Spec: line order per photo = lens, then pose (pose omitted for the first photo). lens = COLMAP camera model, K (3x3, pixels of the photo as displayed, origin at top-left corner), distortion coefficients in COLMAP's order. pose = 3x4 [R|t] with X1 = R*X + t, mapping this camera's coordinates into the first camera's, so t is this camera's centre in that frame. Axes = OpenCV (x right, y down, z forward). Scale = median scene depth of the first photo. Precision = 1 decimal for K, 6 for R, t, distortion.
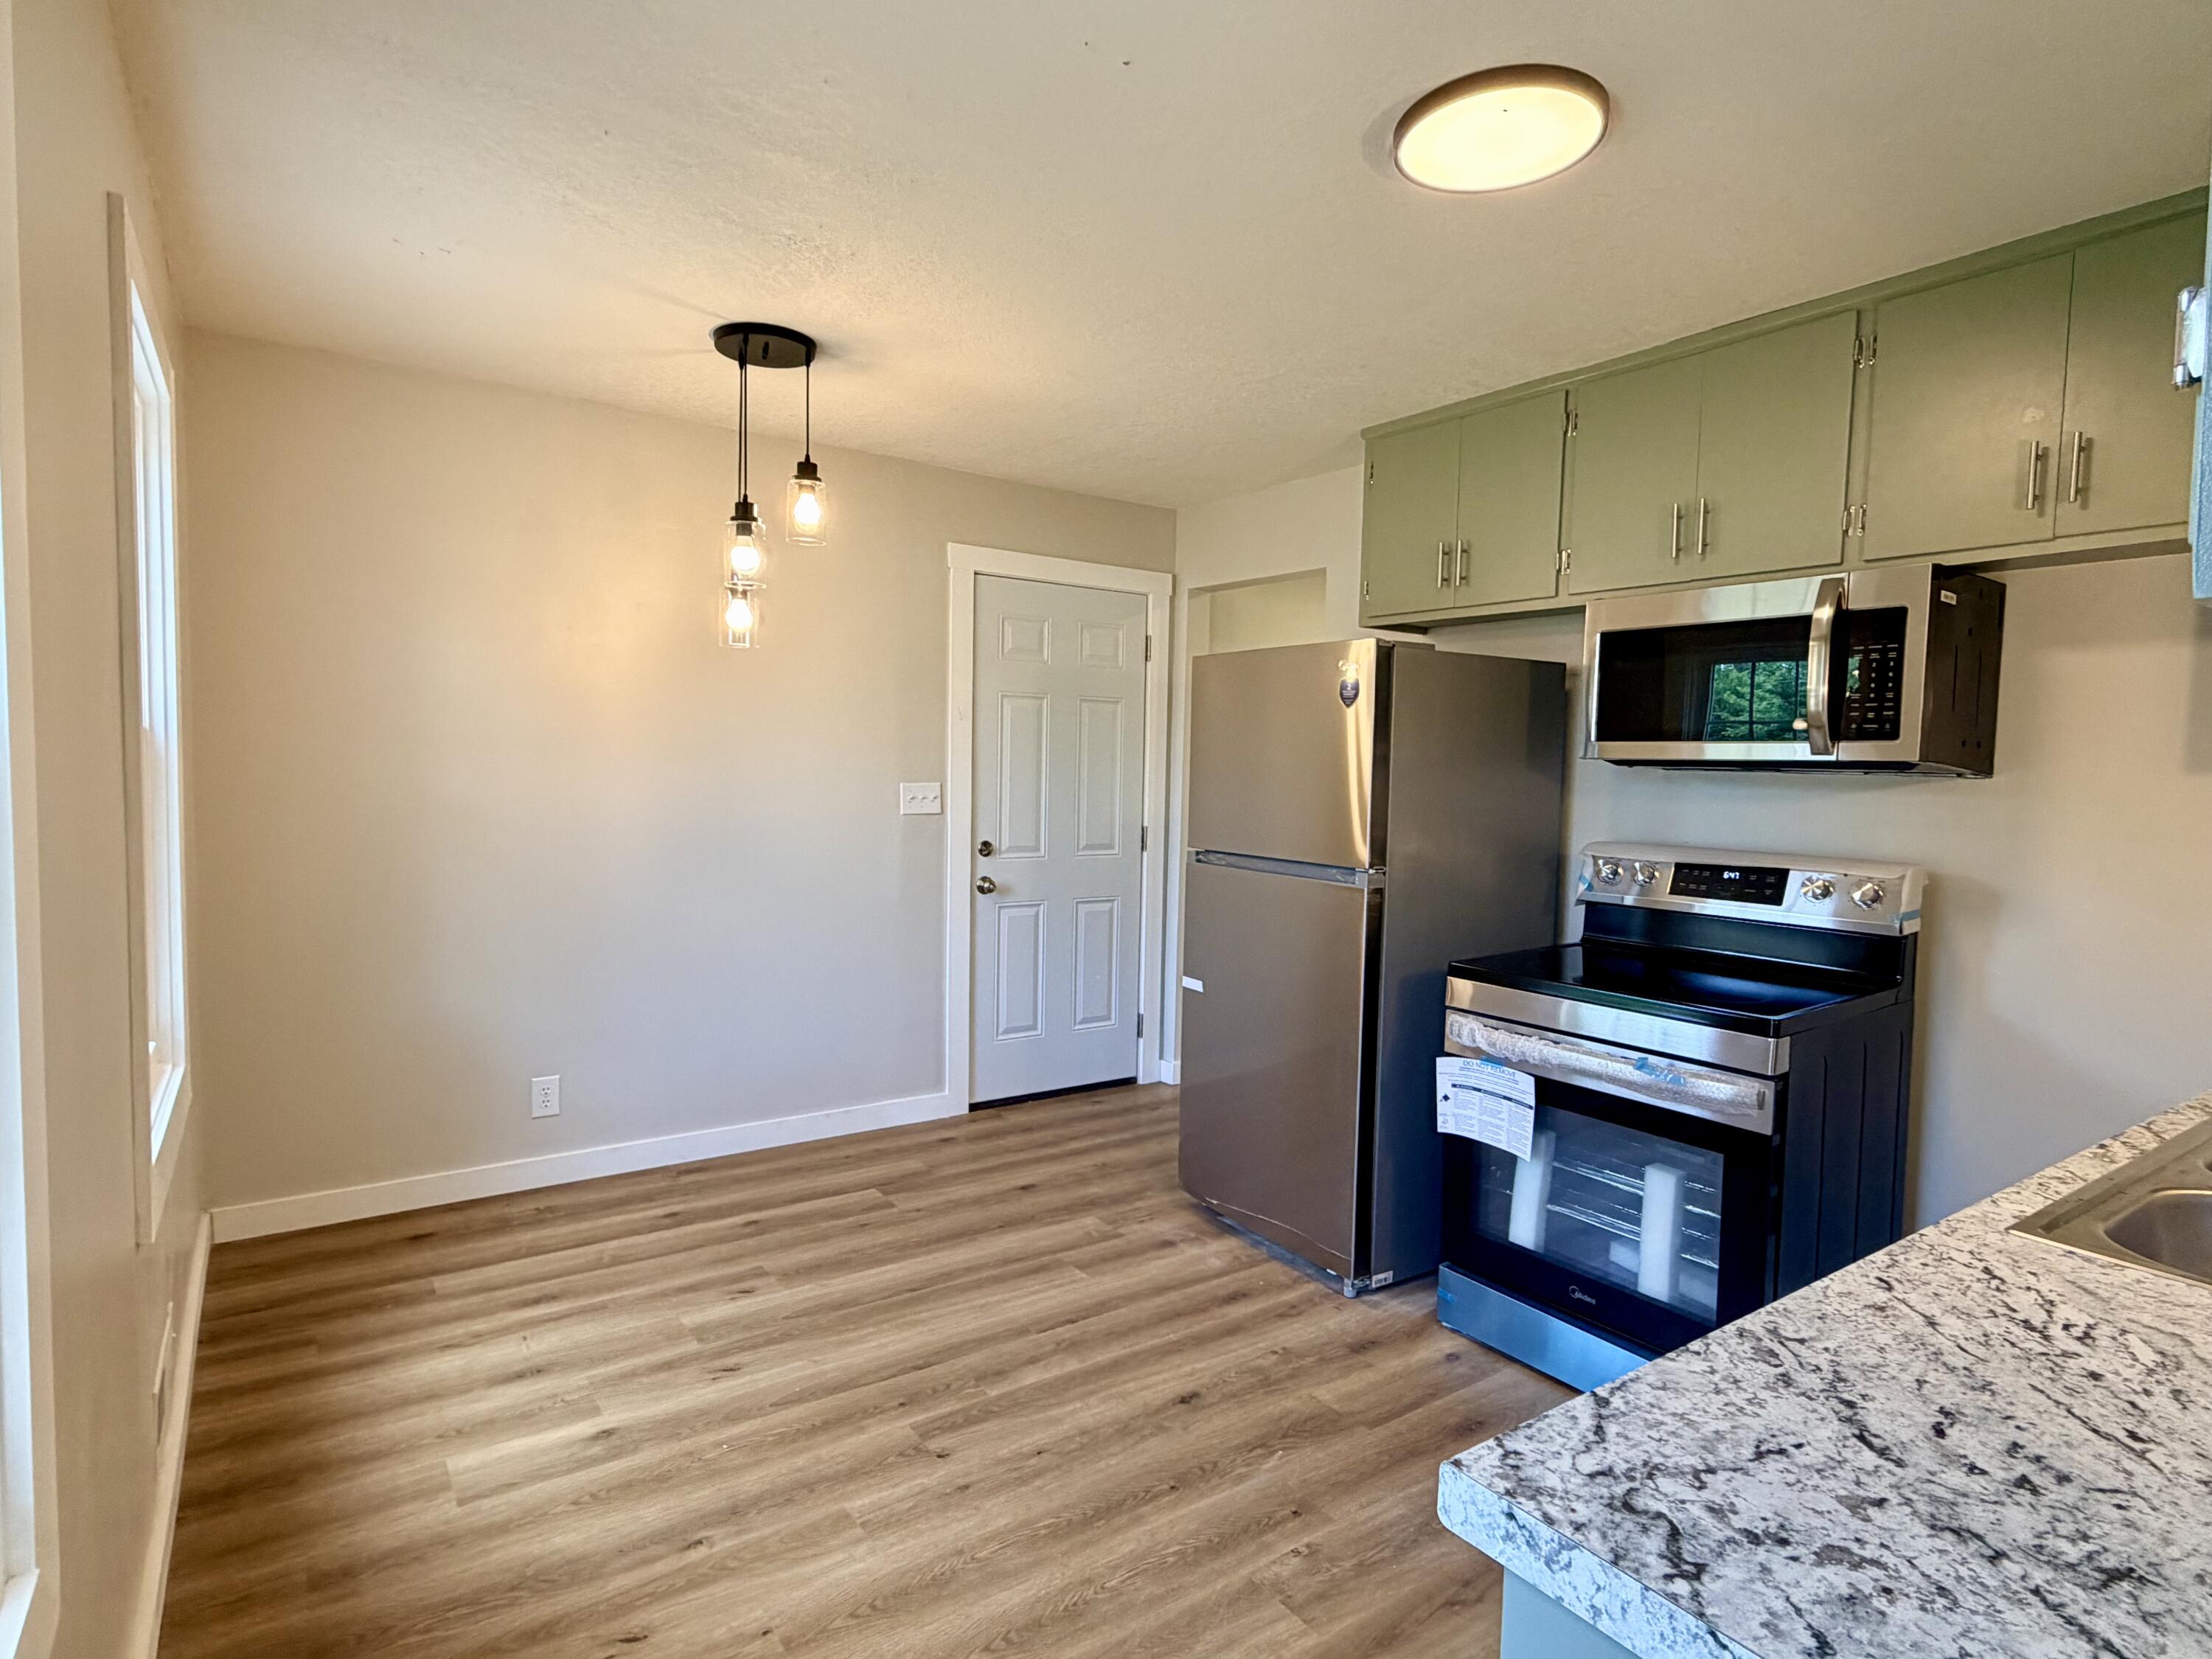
lens RADIAL K [[1177.4, 0, 1109.9], [0, 1177.4, 837.7], [0, 0, 1]] dist [-0.008387, -0.004280]
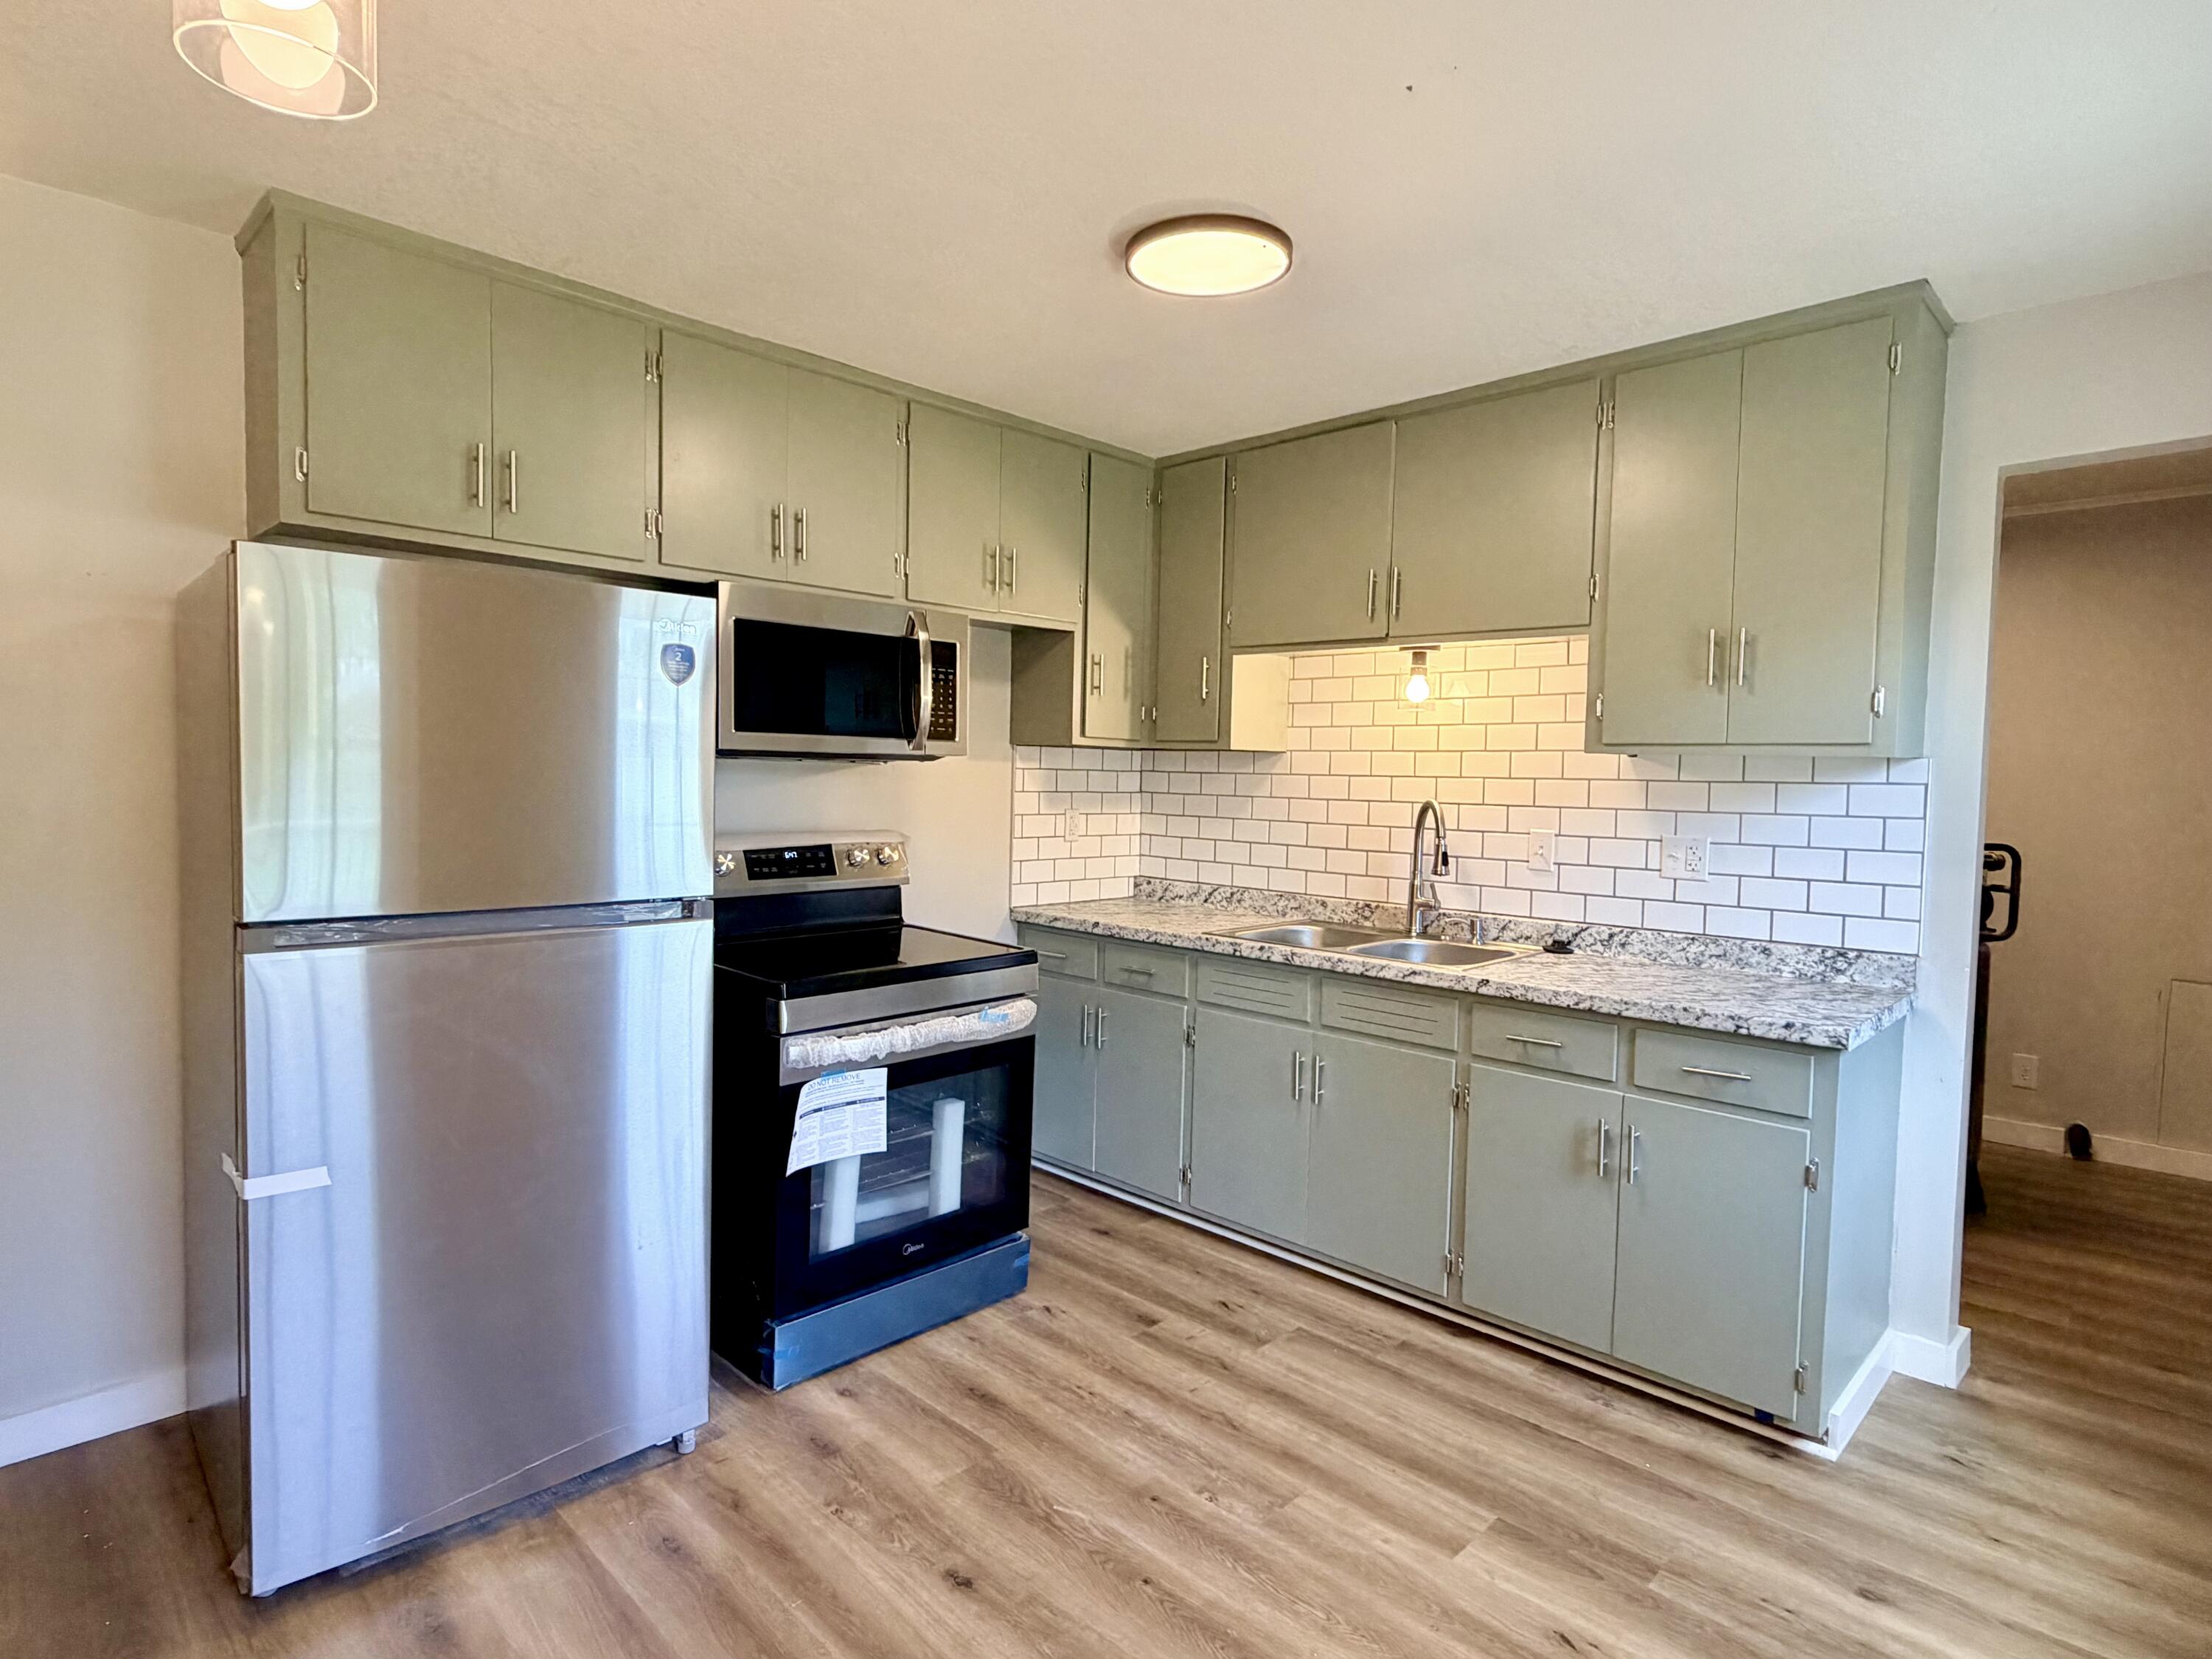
lens RADIAL K [[1177.4, 0, 1109.3], [0, 1177.4, 820.0], [0, 0, 1]] dist [-0.008387, -0.004280]
pose [[-0.187345, -0.071059, 0.979721, -0.652767], [0.029927, 0.996504, 0.077999, -0.083858], [-0.981838, 0.043933, -0.184564, 0.975939]]
